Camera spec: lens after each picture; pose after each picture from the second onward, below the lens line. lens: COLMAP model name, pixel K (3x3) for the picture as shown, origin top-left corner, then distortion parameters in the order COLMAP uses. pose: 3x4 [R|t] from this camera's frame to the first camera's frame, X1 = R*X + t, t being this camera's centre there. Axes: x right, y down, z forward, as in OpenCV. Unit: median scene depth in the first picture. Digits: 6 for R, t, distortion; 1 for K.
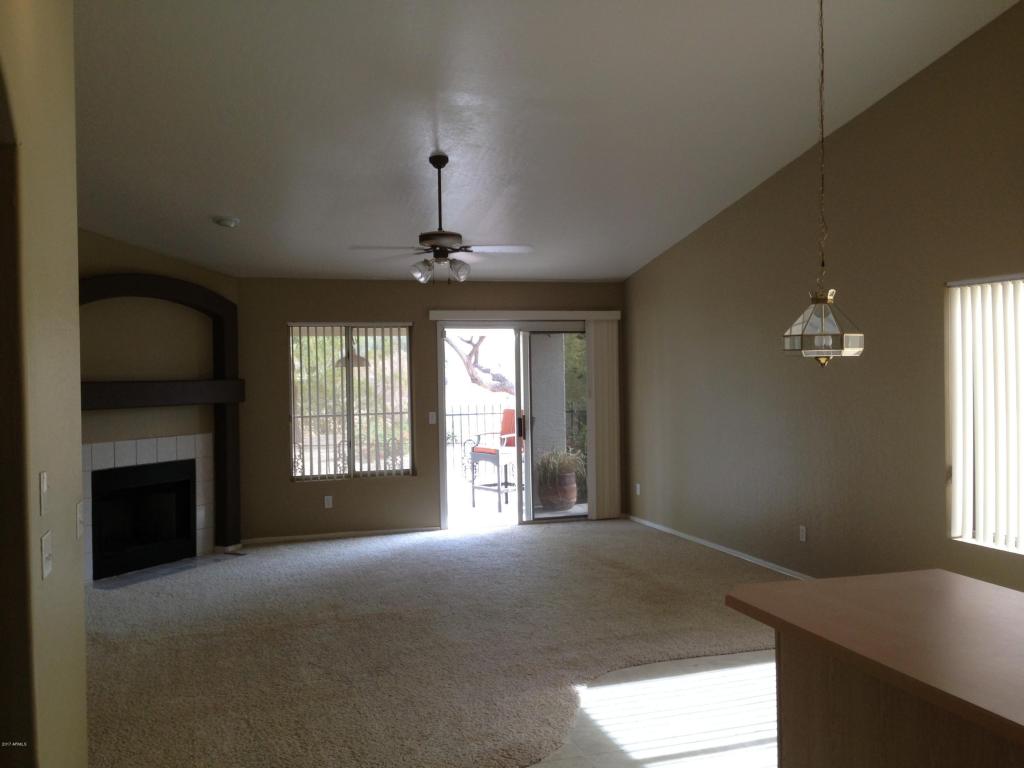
lens RADIAL K [[944.3, 0, 506.9], [0, 944.3, 378.3], [0, 0, 1]] dist [0.050823, 0.000000]
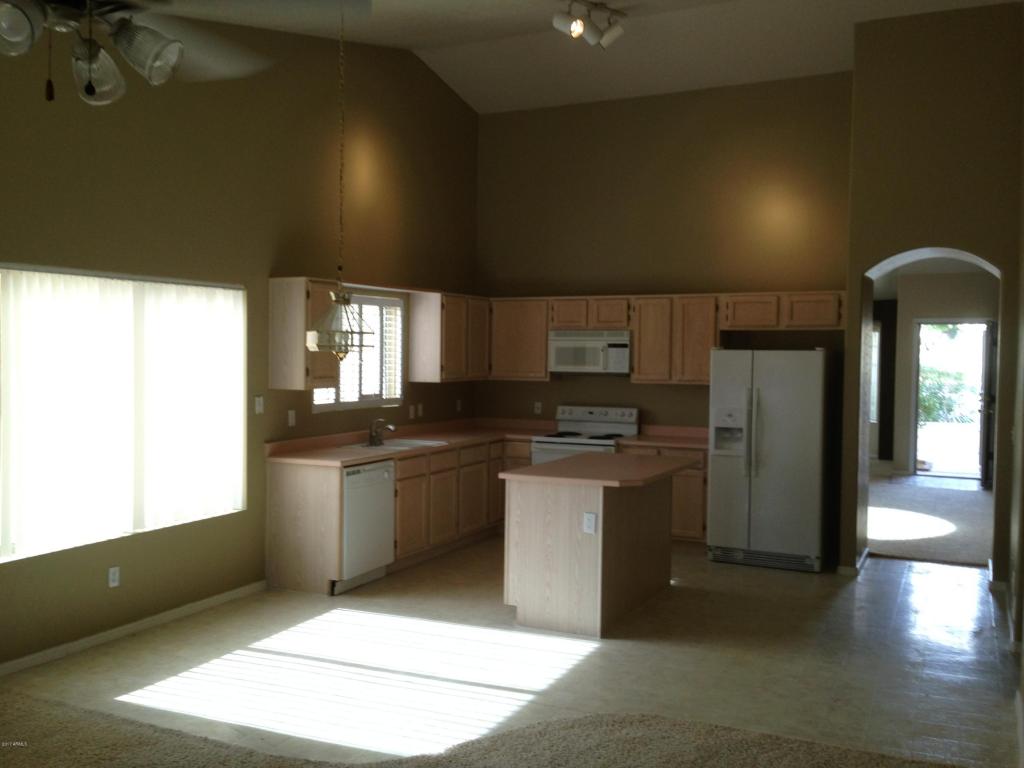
lens RADIAL K [[944.3, 0, 505.5], [0, 944.3, 376.0], [0, 0, 1]] dist [0.050823, 0.000000]
pose [[-0.717414, -0.009974, 0.696575, -0.305799], [0.011368, 0.999597, 0.026021, -0.011492], [-0.696554, 0.026586, -0.717012, 0.873204]]
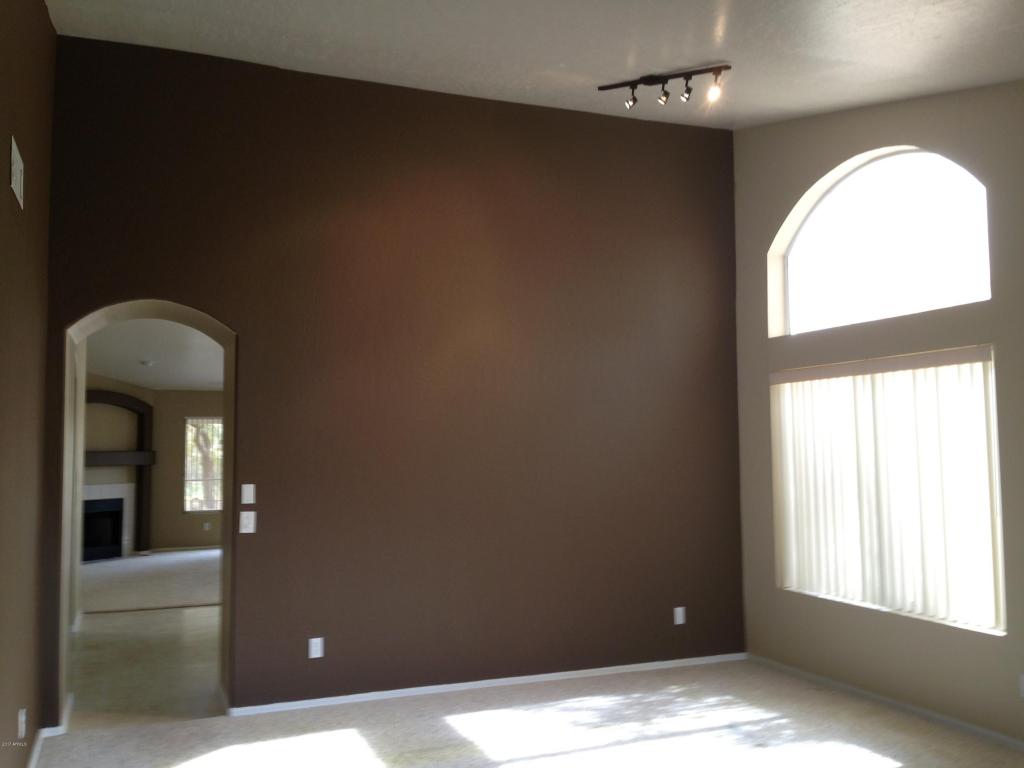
lens RADIAL K [[944.3, 0, 513.0], [0, 944.3, 389.4], [0, 0, 1]] dist [0.050823, 0.000000]
pose [[0.997430, 0.017242, 0.069546, 0.240462], [-0.013115, 0.998150, -0.059370, -0.016662], [-0.070441, 0.058305, 0.995810, -0.745410]]
